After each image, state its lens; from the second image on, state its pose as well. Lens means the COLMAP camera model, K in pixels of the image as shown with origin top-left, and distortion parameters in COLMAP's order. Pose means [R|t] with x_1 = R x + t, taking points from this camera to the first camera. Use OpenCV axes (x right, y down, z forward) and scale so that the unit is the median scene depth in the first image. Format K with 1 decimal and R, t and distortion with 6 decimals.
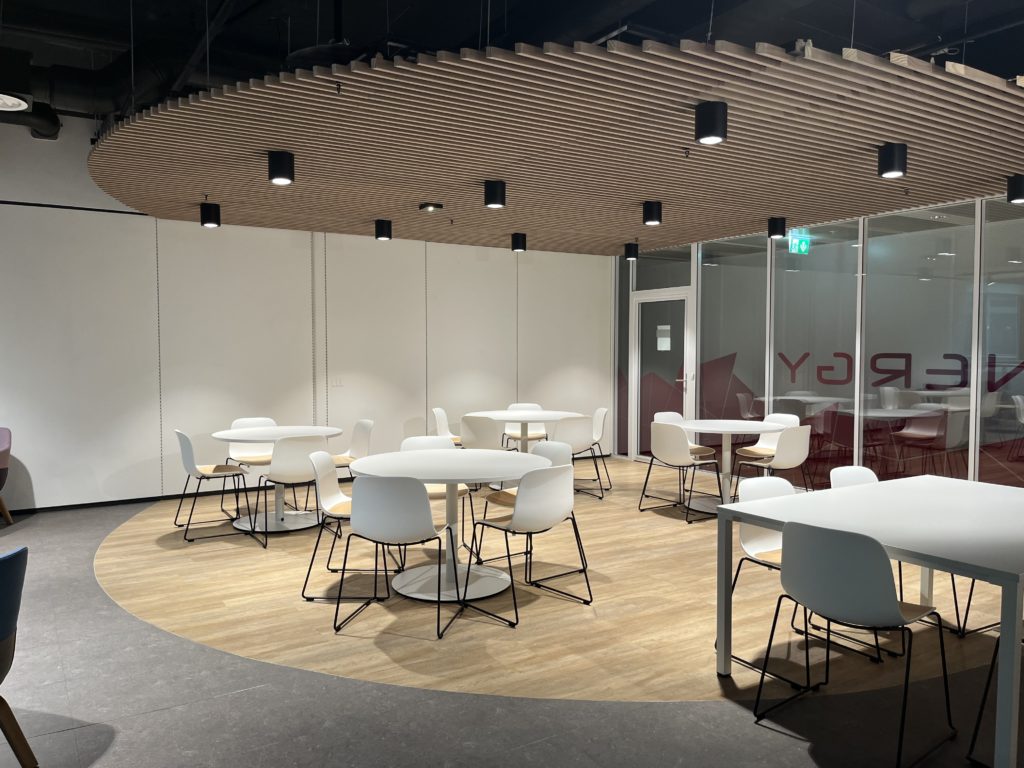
lens RADIAL K [[780.2, 0, 512.0], [0, 780.2, 384.0], [0, 0, 1]] dist [0.035969, -0.000700]
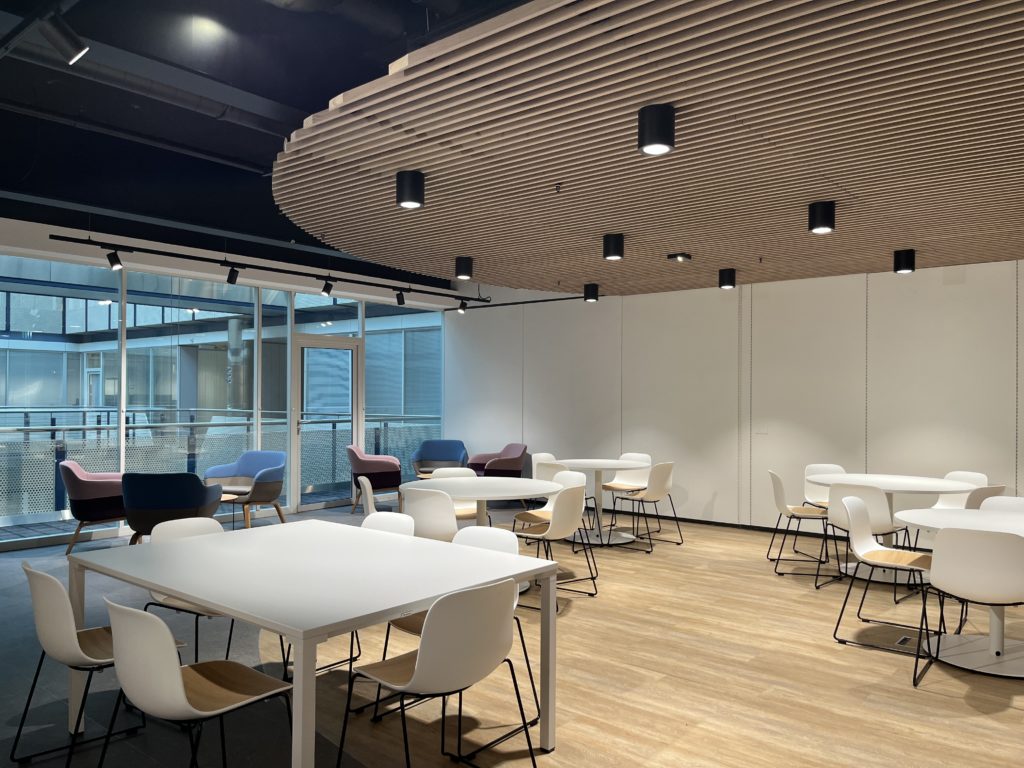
lens RADIAL K [[783.3, 0, 512.2], [0, 783.3, 402.4], [0, 0, 1]] dist [-0.007108, -0.000715]
pose [[0.307330, 0.010410, -0.951546, 0.807976], [-0.048841, 0.998795, -0.004847, -0.020902], [0.950349, 0.047964, 0.307468, 0.486062]]
